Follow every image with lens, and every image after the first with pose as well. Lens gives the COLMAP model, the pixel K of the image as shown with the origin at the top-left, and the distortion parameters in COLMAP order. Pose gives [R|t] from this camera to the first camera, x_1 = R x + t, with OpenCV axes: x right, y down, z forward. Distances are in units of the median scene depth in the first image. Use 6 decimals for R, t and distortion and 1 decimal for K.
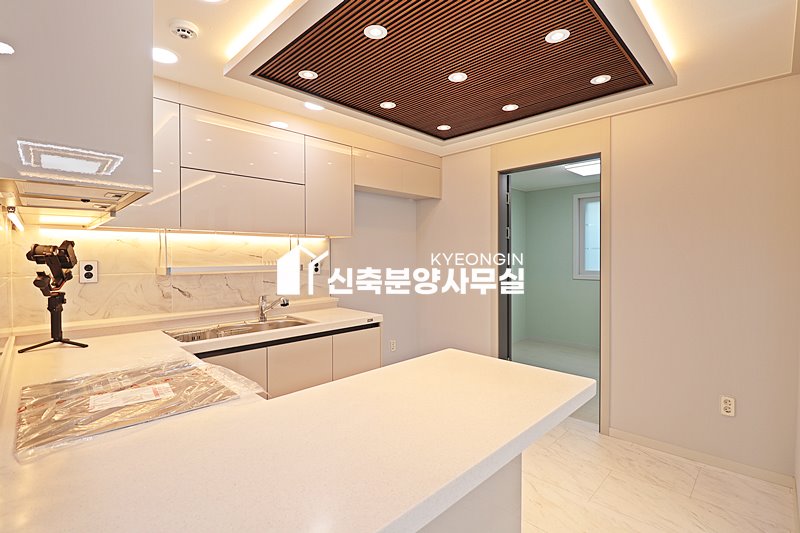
lens RADIAL K [[370.1, 0, 402.9], [0, 370.1, 260.6], [0, 0, 1]] dist [-0.002141, -0.012938]
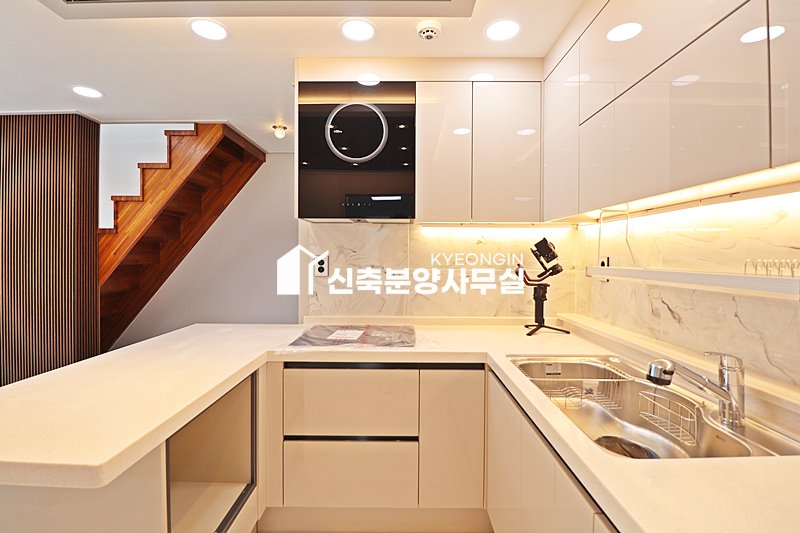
lens RADIAL K [[370.1, 0, 401.6], [0, 370.1, 260.1], [0, 0, 1]] dist [-0.002141, -0.012938]
pose [[-0.697161, 0.008887, -0.716860, 0.122930], [-0.013650, 0.999577, 0.025667, -0.006544], [0.716785, 0.027679, -0.696745, 1.042755]]
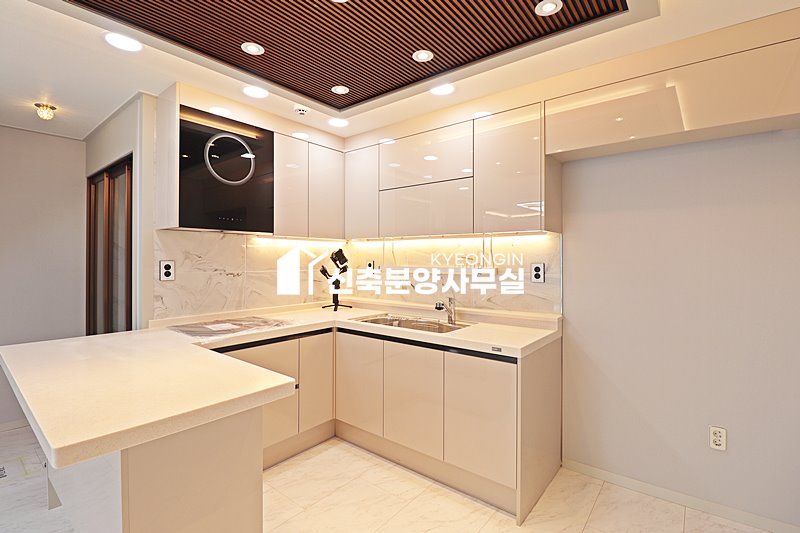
lens RADIAL K [[370.1, 0, 401.5], [0, 370.1, 259.7], [0, 0, 1]] dist [-0.002141, -0.012938]
pose [[0.123633, 0.002201, -0.992326, 0.608911], [-0.018005, 0.999838, -0.000025, -0.005463], [0.992165, 0.017870, 0.123653, 0.763167]]
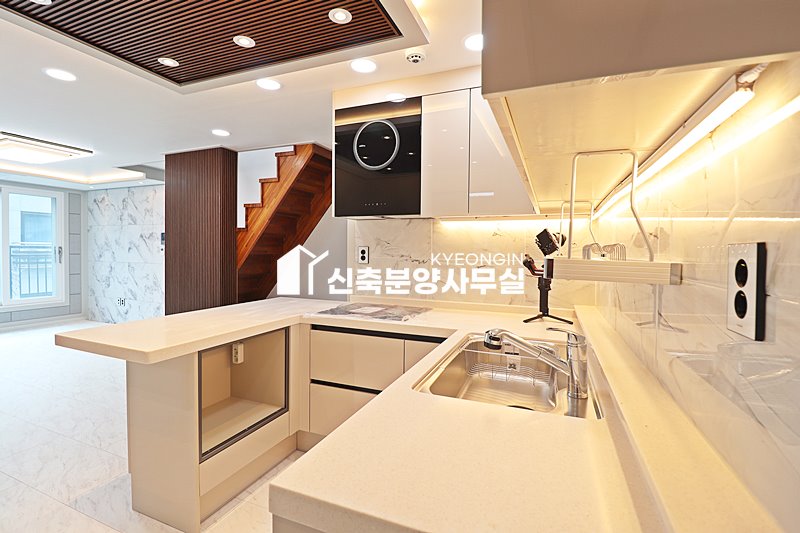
lens RADIAL K [[370.1, 0, 401.9], [0, 370.1, 260.5], [0, 0, 1]] dist [-0.002141, -0.012938]
pose [[-0.914755, 0.003612, -0.403993, -0.039484], [-0.014627, 0.999008, 0.042050, 0.001330], [0.403745, 0.044375, -0.913795, 1.321408]]
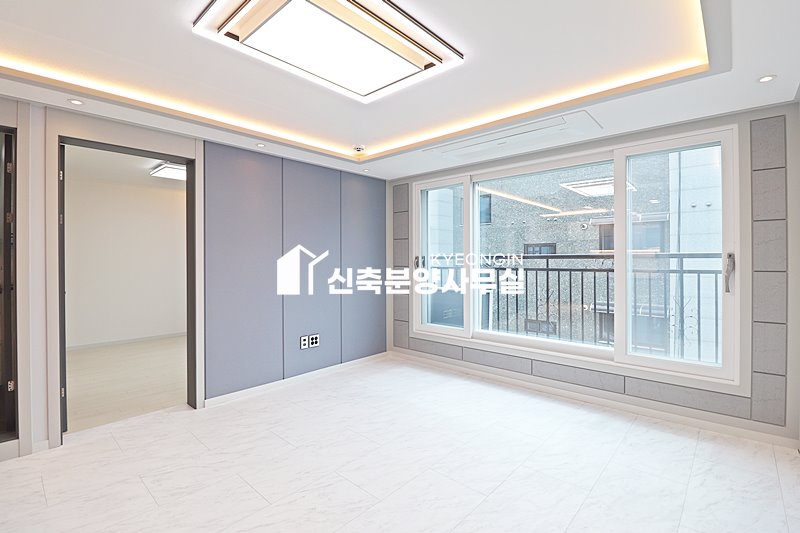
lens RADIAL K [[370.1, 0, 399.3], [0, 370.1, 259.8], [0, 0, 1]] dist [-0.002141, -0.012938]
pose [[-0.052536, 0.003176, 0.998614, 0.071544], [0.019759, 0.999802, -0.002140, 0.045604], [-0.998424, 0.019619, -0.052588, -0.781446]]
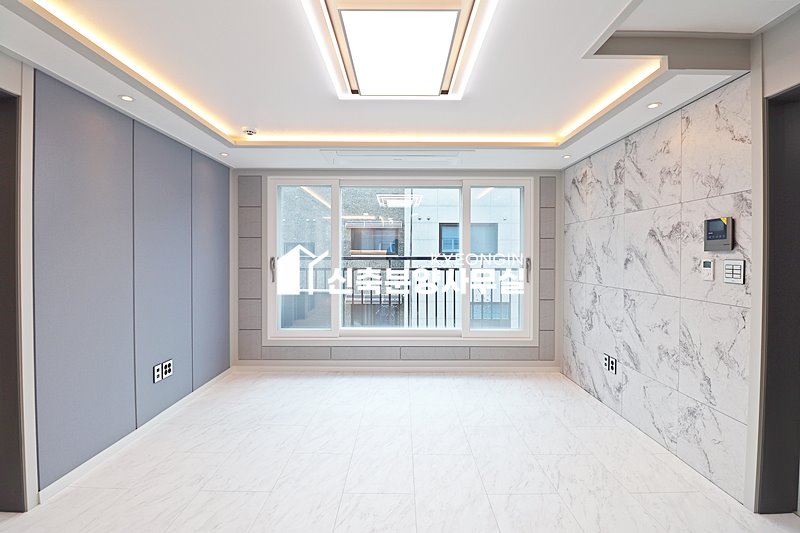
lens RADIAL K [[370.1, 0, 400.2], [0, 370.1, 259.5], [0, 0, 1]] dist [-0.002141, -0.012938]
pose [[-0.710424, -0.003556, 0.703765, 0.289617], [0.012052, 0.999779, 0.017217, 0.016234], [-0.703670, 0.020713, -0.710225, -0.202630]]
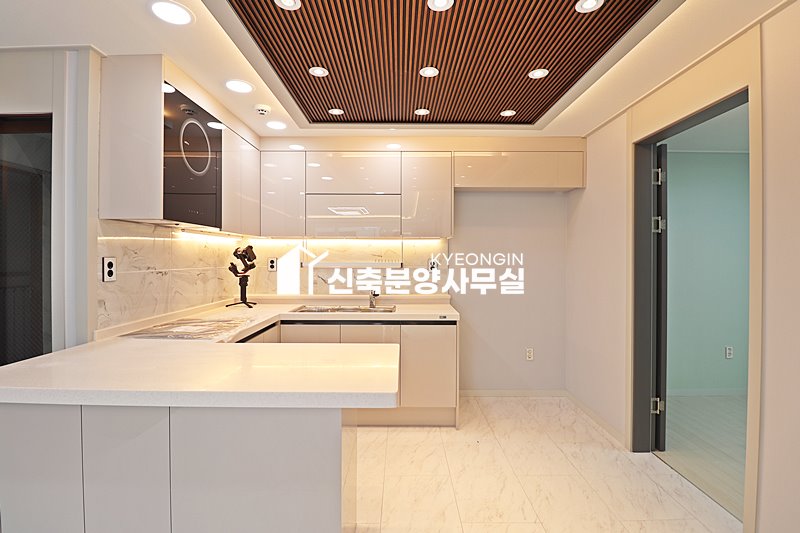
lens RADIAL K [[370.1, 0, 399.8], [0, 370.1, 260.4], [0, 0, 1]] dist [-0.002141, -0.012938]
pose [[0.714913, 0.008582, -0.699161, 0.573367], [-0.015702, 0.999870, -0.003783, 0.007762], [0.699037, 0.013683, 0.714954, 0.179469]]
